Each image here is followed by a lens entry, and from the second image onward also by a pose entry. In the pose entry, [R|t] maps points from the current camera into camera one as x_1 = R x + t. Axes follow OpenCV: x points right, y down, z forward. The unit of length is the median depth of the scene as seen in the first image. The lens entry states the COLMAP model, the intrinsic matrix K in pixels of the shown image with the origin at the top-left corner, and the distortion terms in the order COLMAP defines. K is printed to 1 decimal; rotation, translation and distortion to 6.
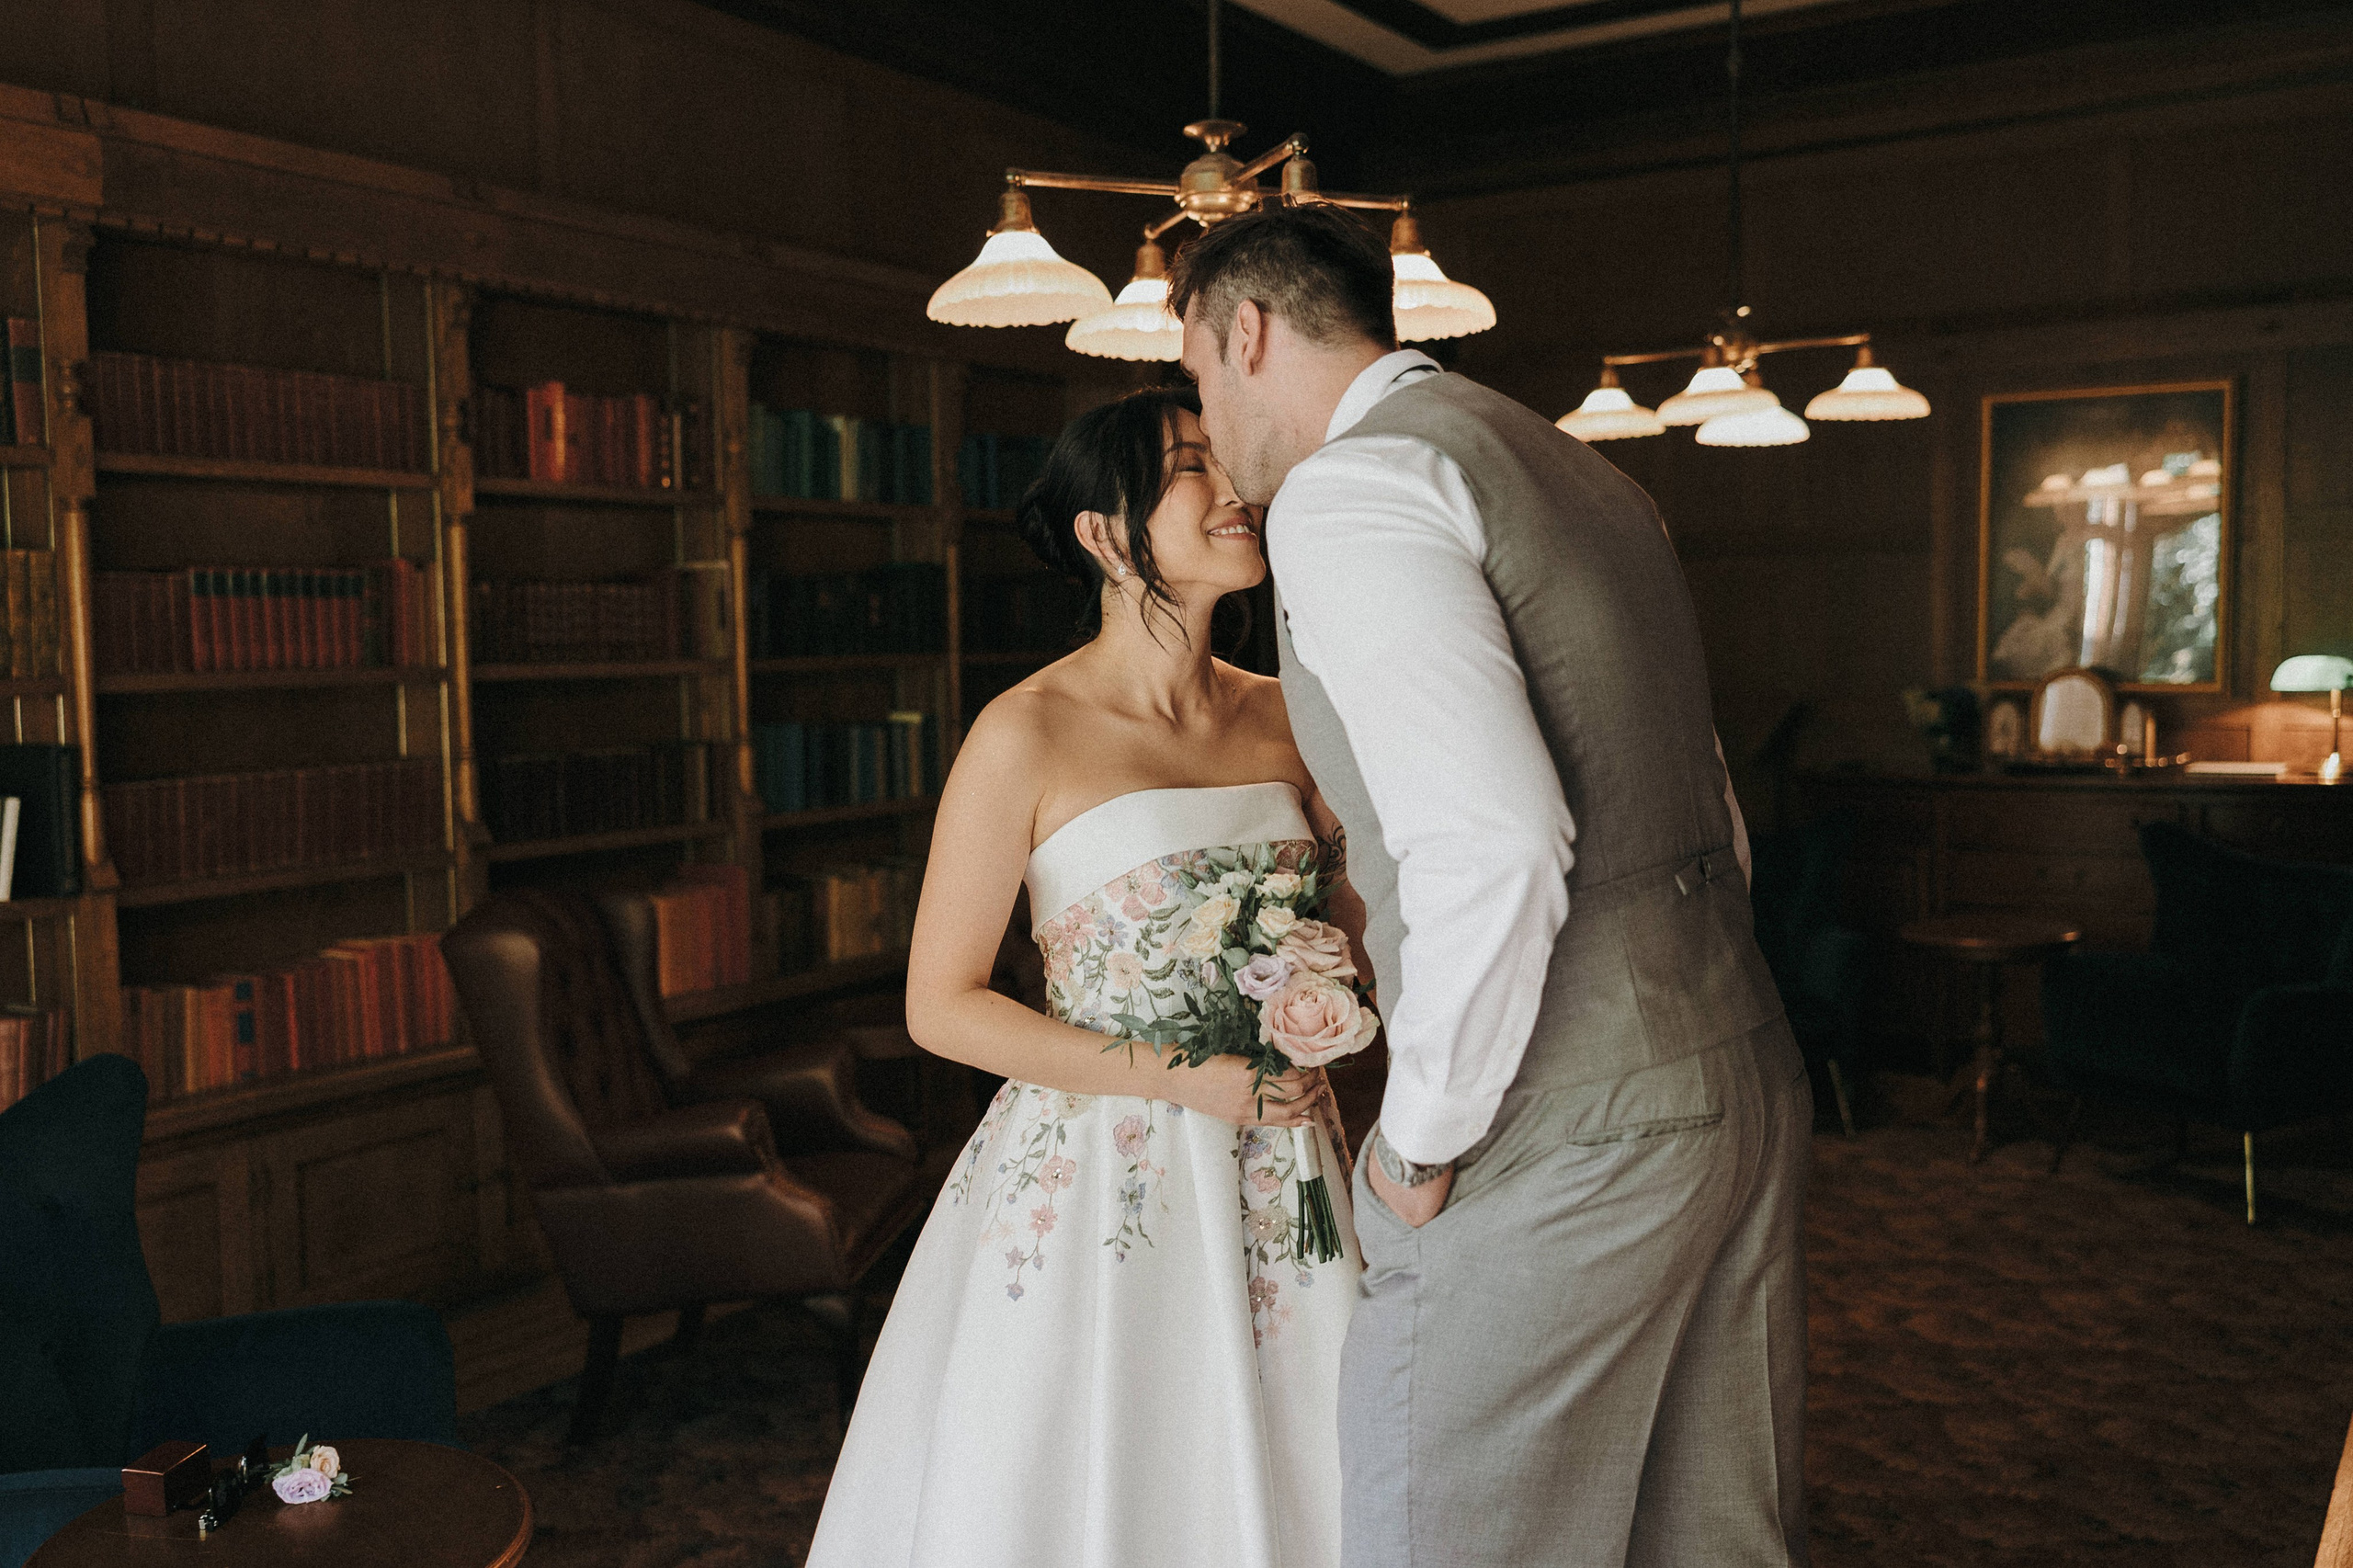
lens RADIAL K [[2135.1, 0, 1215.6], [0, 2135.1, 782.2], [0, 0, 1]] dist [0.006026, -0.001811]
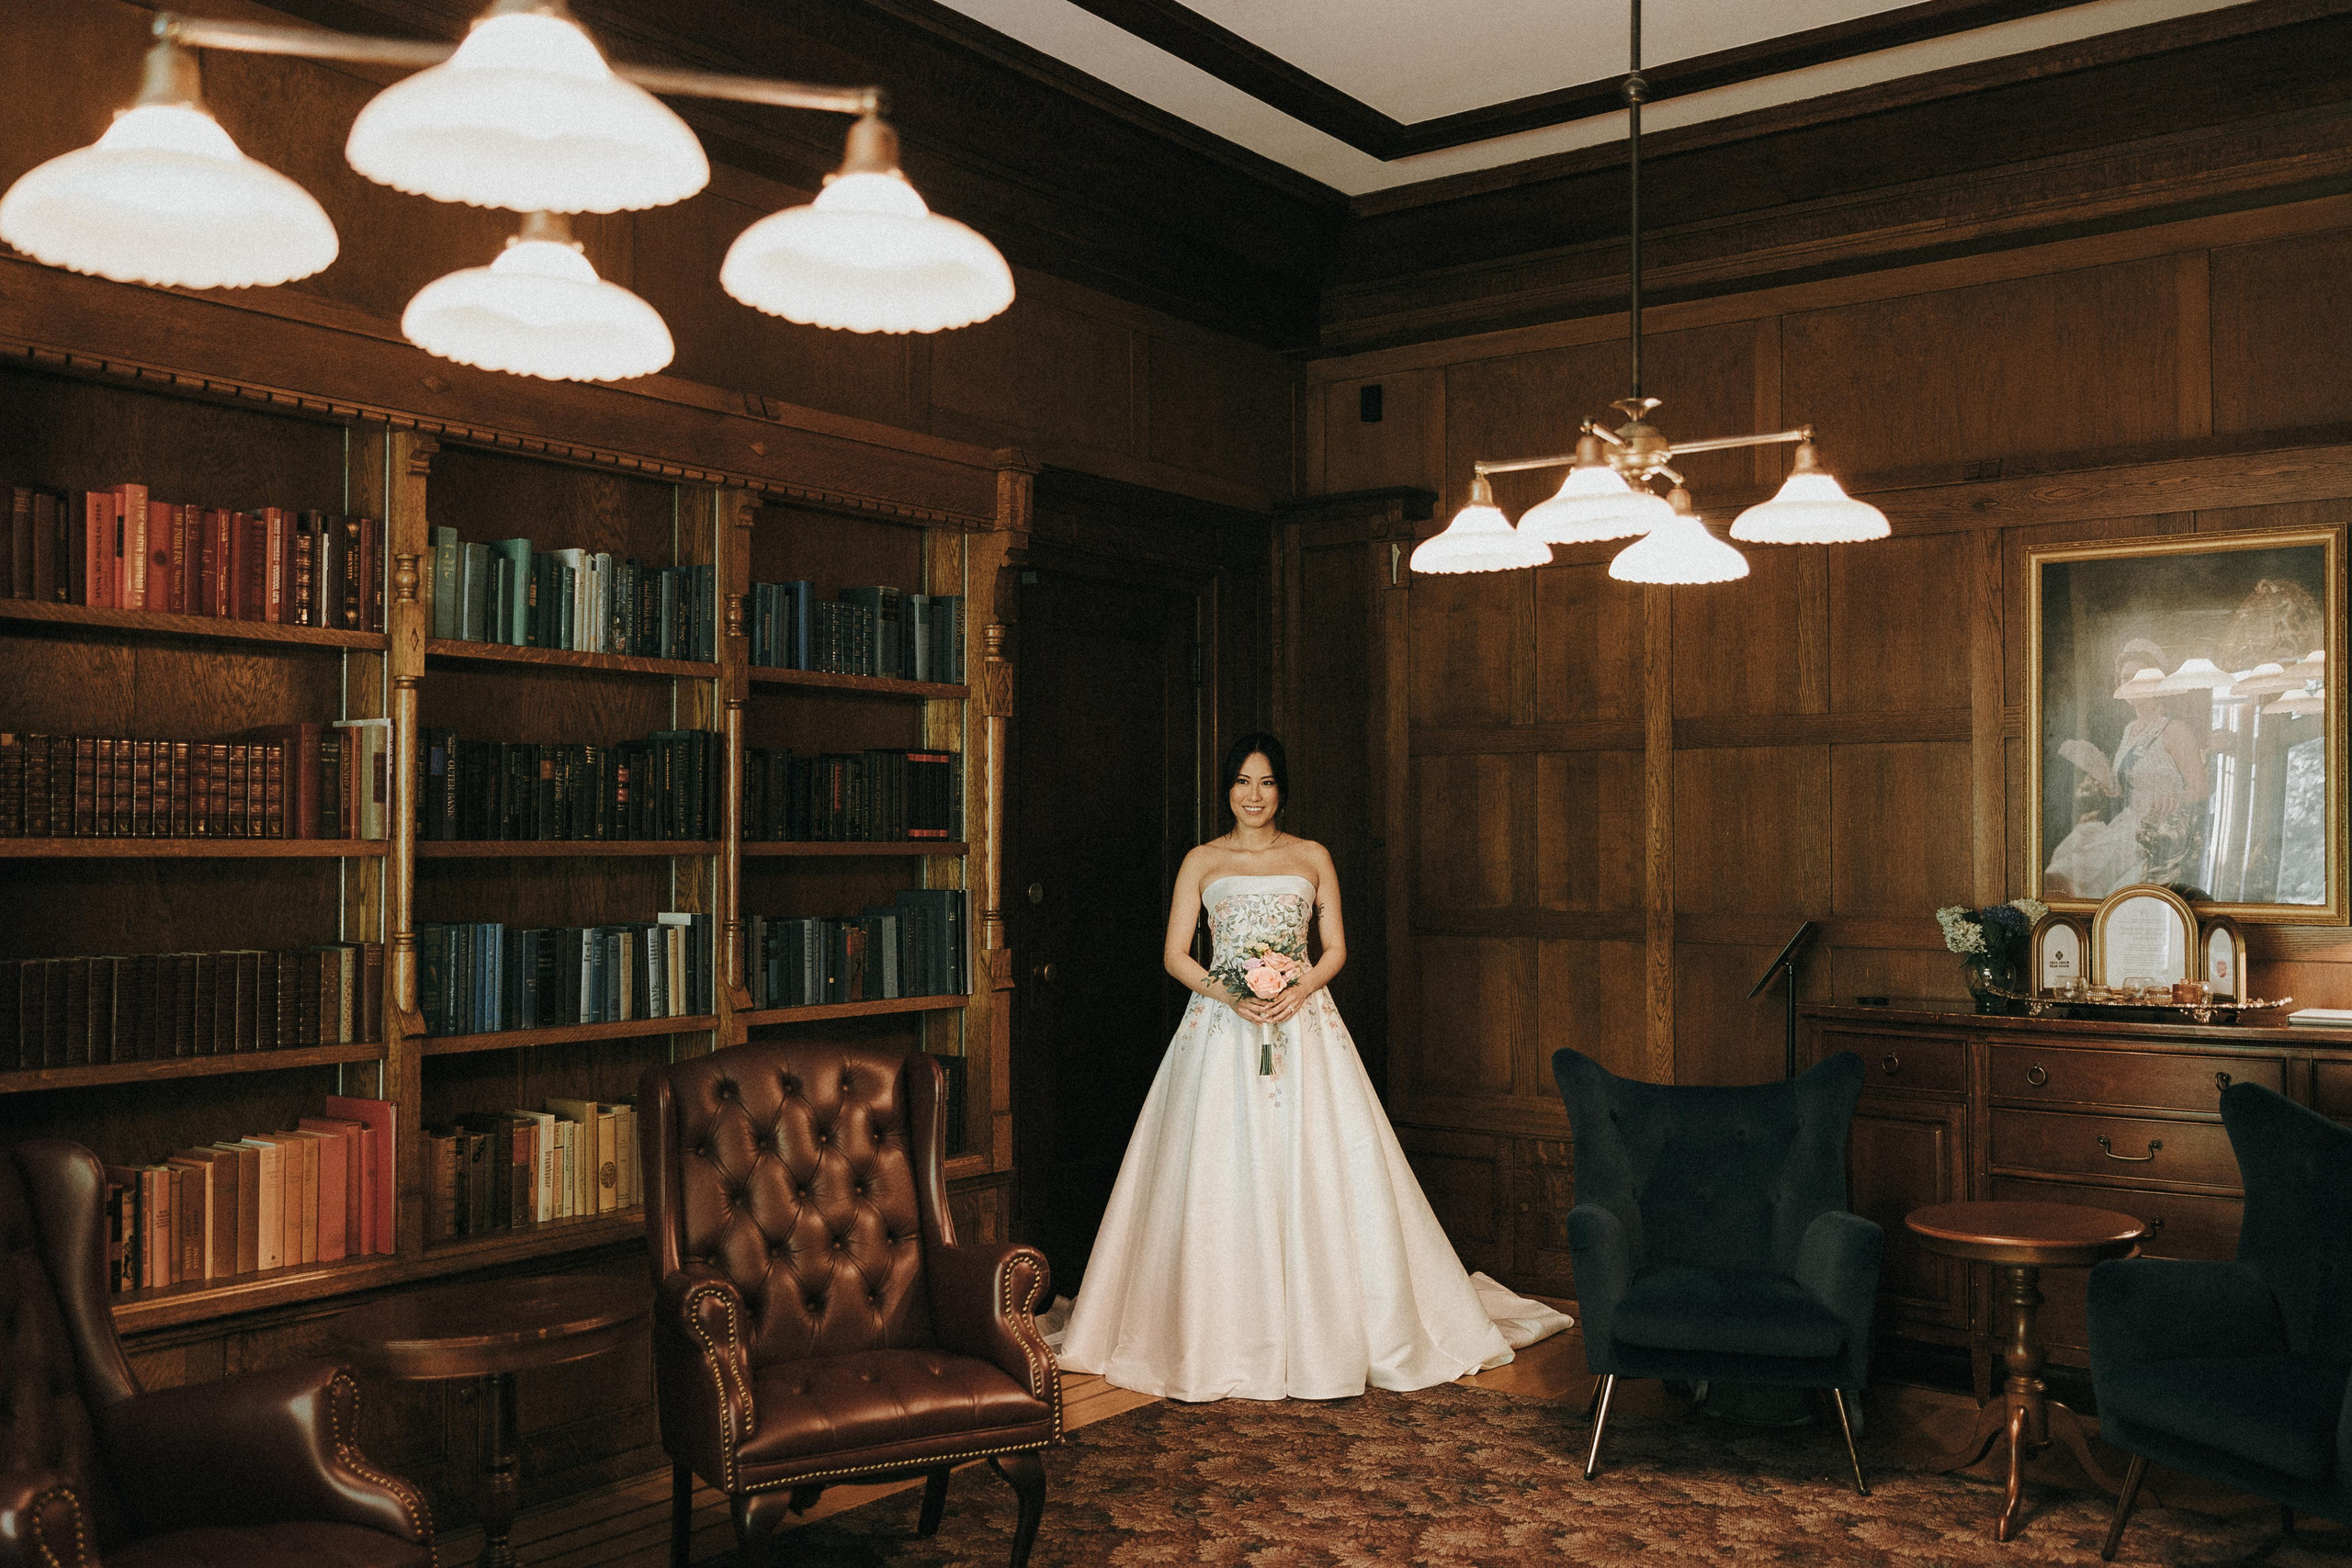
lens RADIAL K [[2171.1, 0, 1176.0], [0, 2171.1, 784.0], [0, 0, 1]] dist [-0.003706, 0.001486]
pose [[0.997624, 0.014363, -0.067380, 0.116899], [-0.020821, 0.995149, -0.096148, -0.006286], [0.065672, 0.097323, 0.993084, 0.205726]]
